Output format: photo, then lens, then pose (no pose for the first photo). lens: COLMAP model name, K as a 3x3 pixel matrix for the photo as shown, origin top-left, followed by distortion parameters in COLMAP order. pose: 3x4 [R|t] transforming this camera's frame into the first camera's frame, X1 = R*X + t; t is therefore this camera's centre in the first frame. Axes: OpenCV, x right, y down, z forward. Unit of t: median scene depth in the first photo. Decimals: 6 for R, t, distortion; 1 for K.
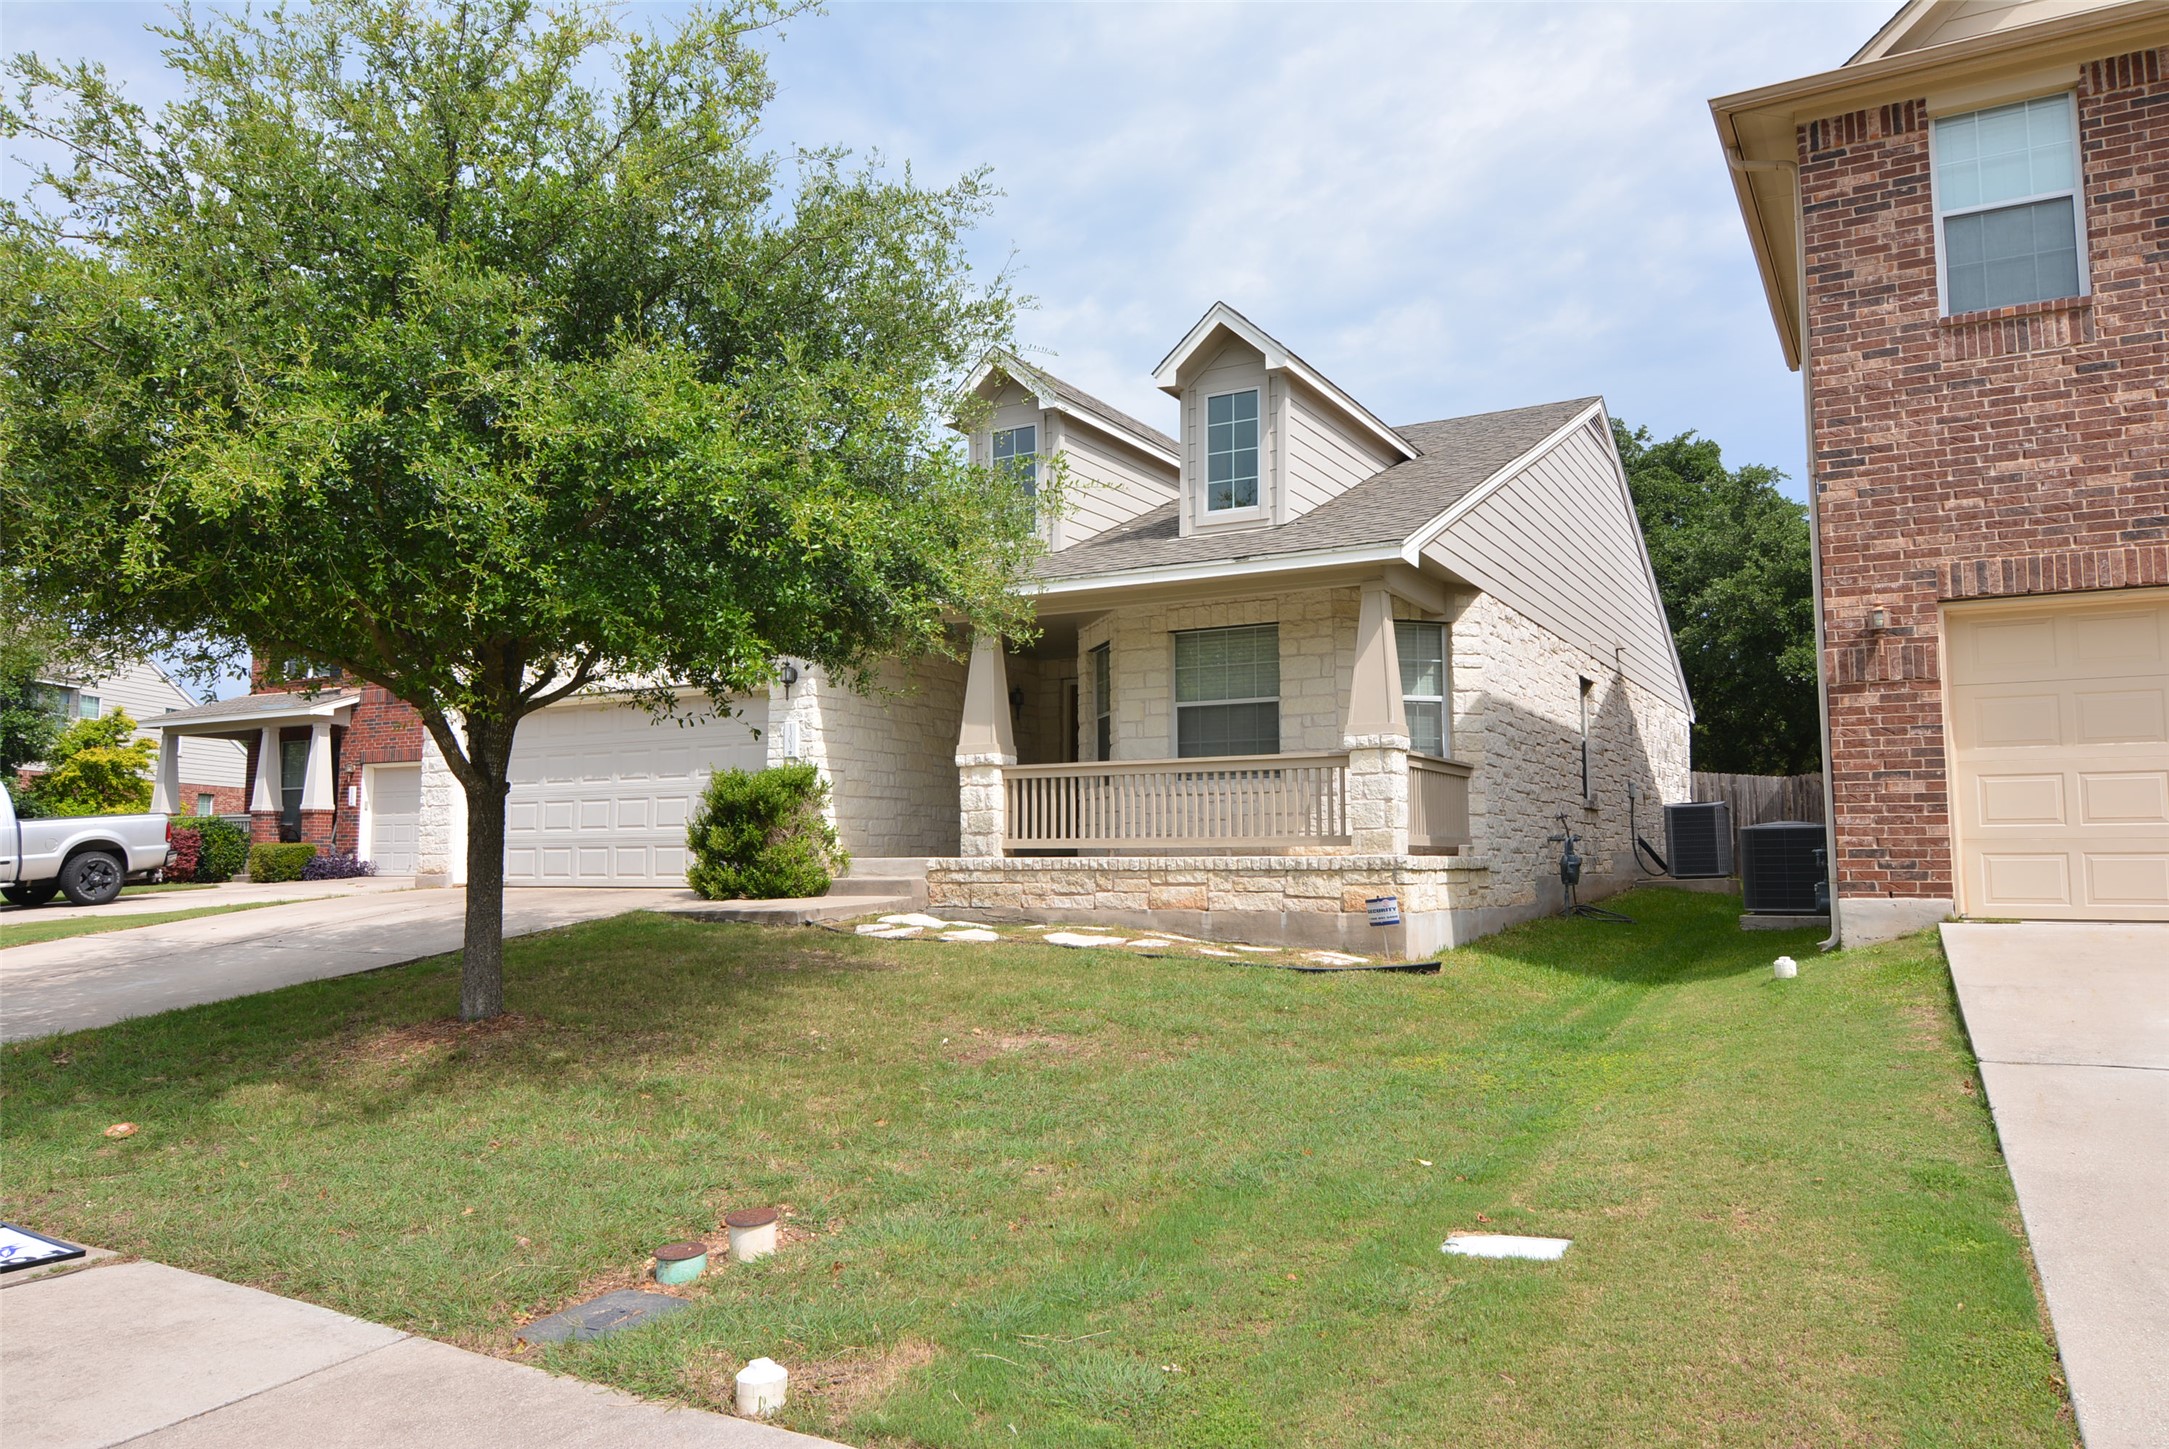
lens RADIAL K [[1475.1, 0, 1071.9], [0, 1475.1, 739.9], [0, 0, 1]] dist [0.011571, -0.026330]
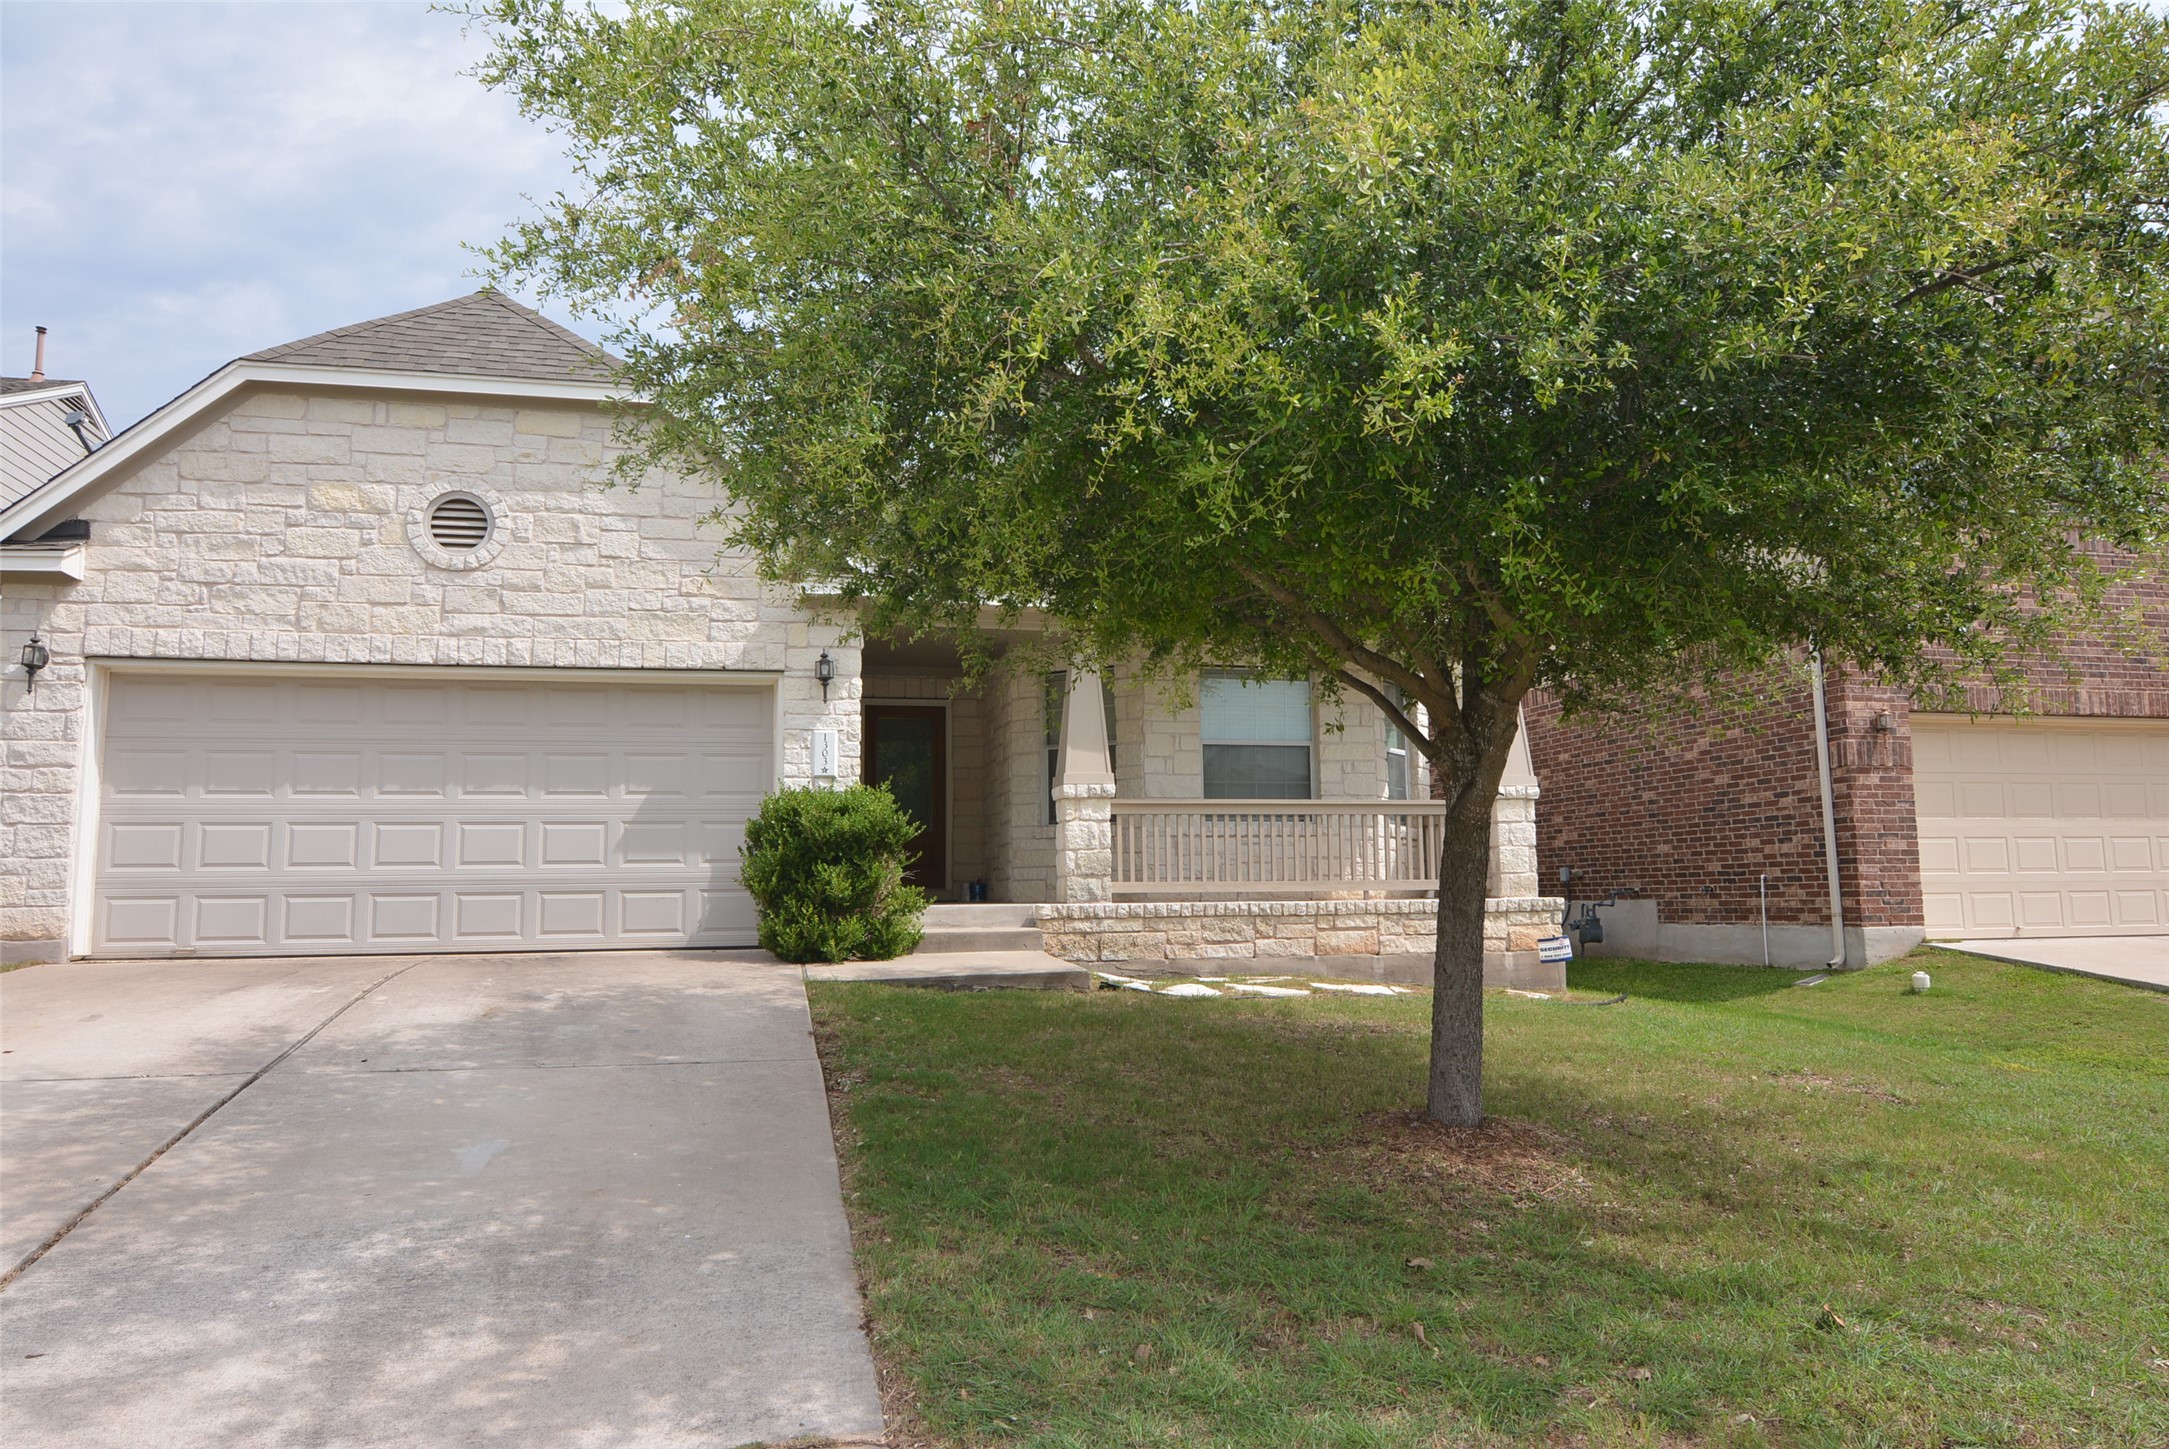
lens RADIAL K [[1475.1, 0, 1097.2], [0, 1475.1, 714.8], [0, 0, 1]] dist [0.011571, -0.026330]
pose [[0.735035, 0.081736, 0.673085, -0.716560], [-0.044869, 0.996395, -0.071998, 0.034451], [-0.676543, 0.022721, 0.736052, 0.387453]]
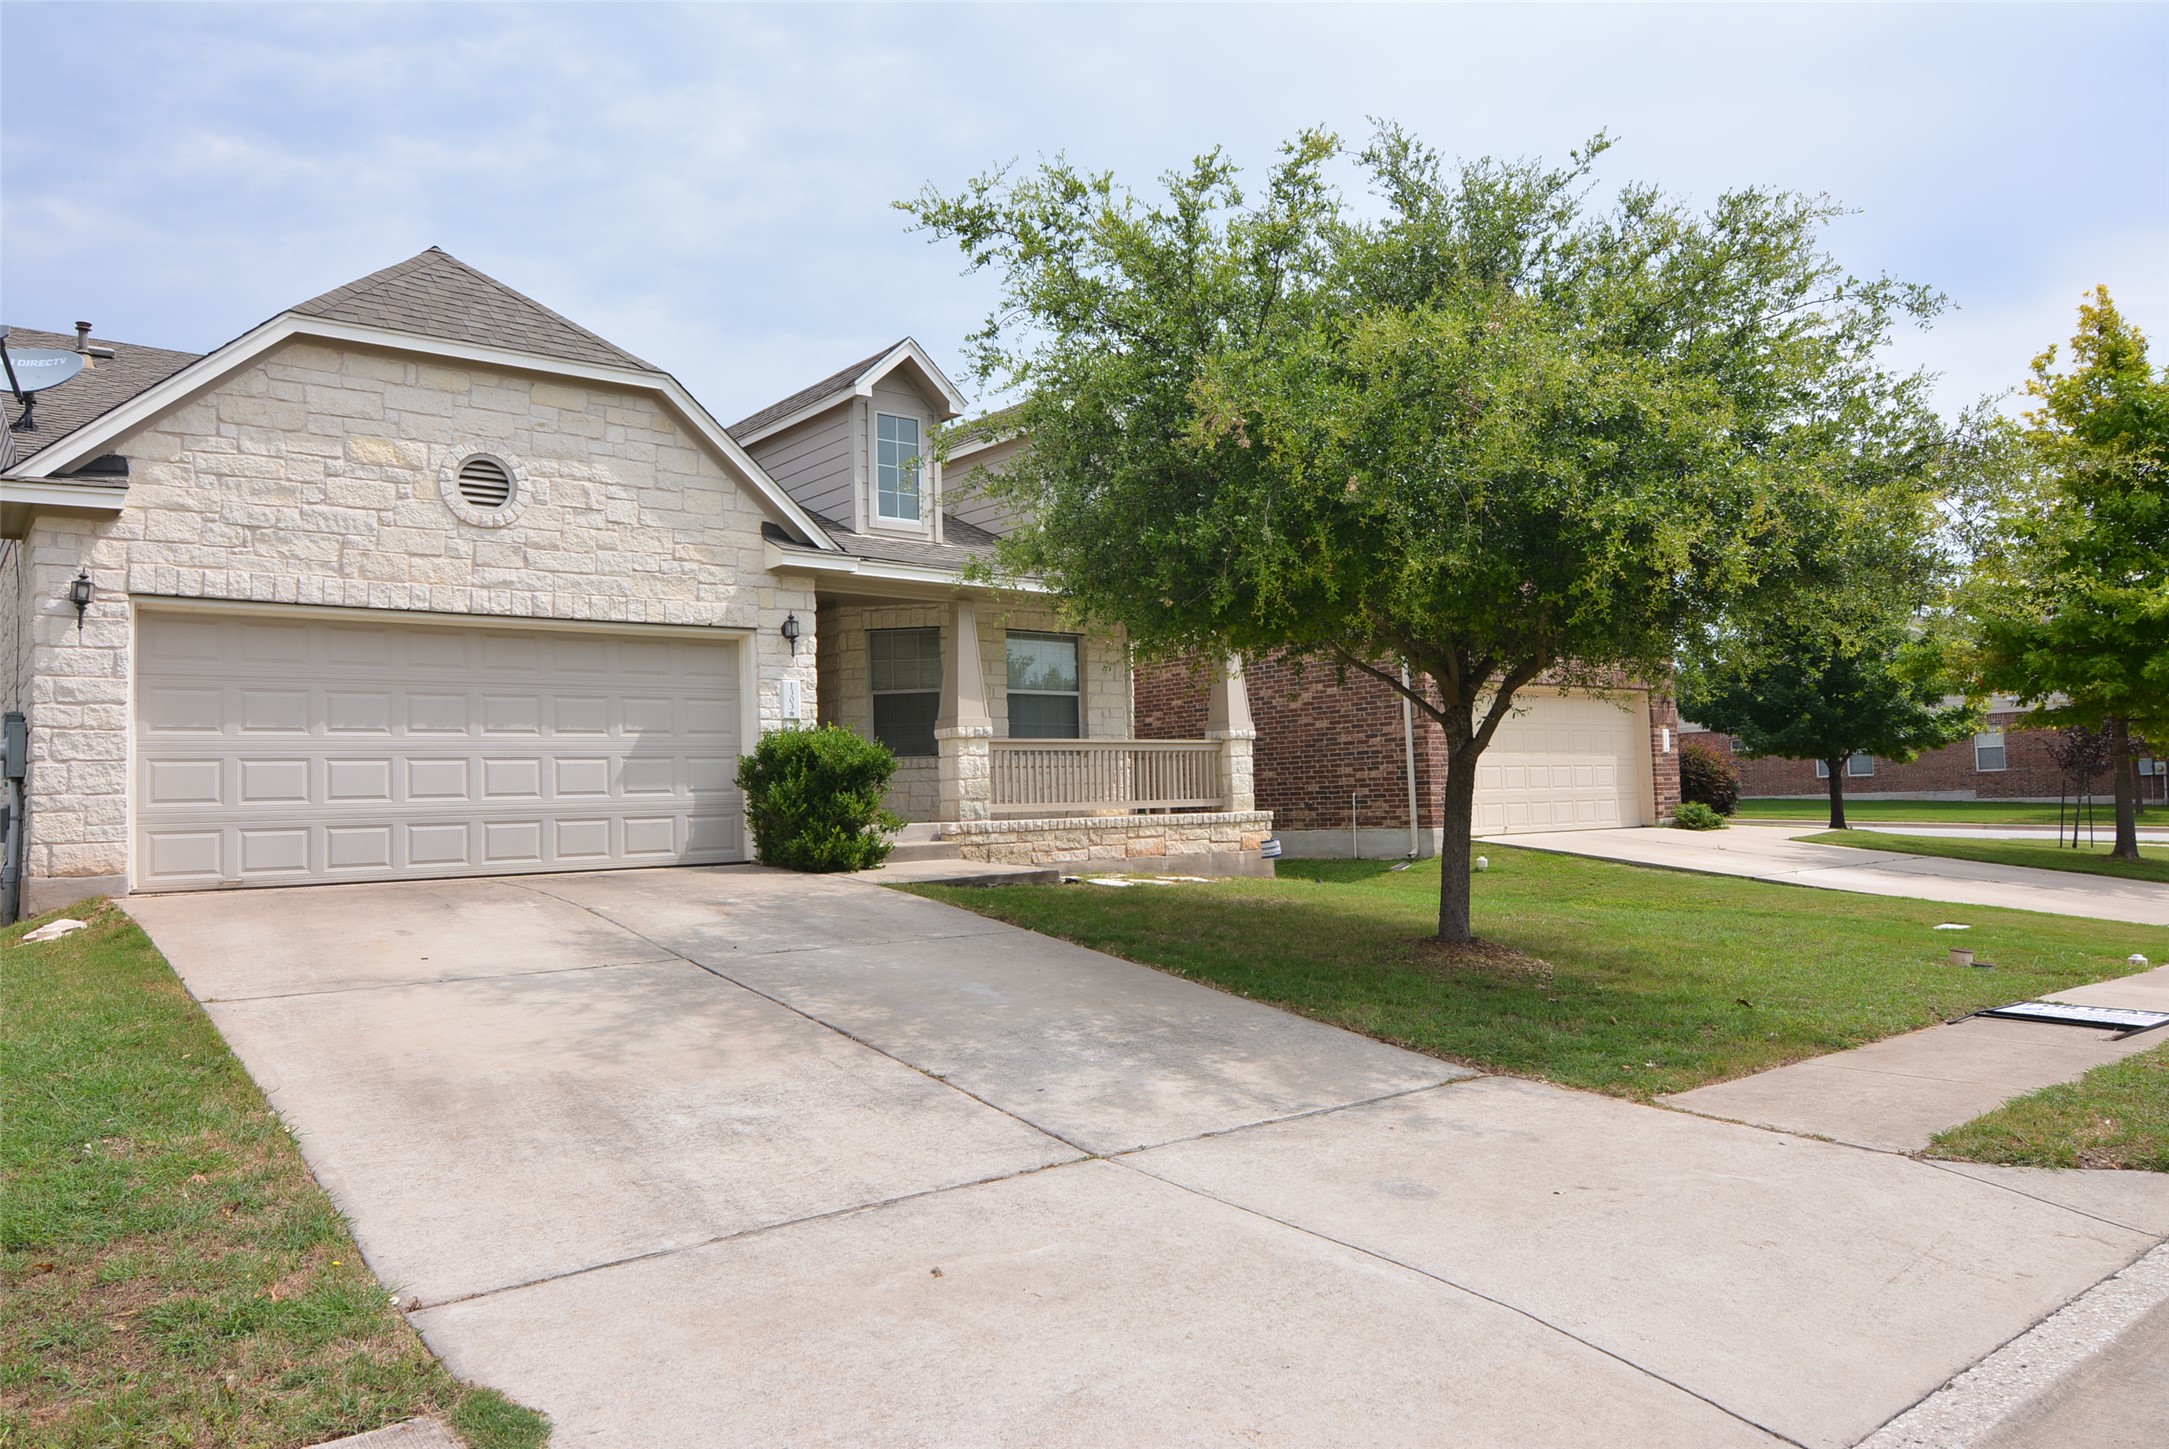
lens RADIAL K [[1475.1, 0, 1071.9], [0, 1475.1, 716.4], [0, 0, 1]] dist [0.011571, -0.026330]
pose [[0.370641, 0.053807, 0.927216, -1.153400], [-0.042926, 0.998246, -0.040770, 0.047868], [-0.927784, -0.024691, 0.372300, 0.578378]]
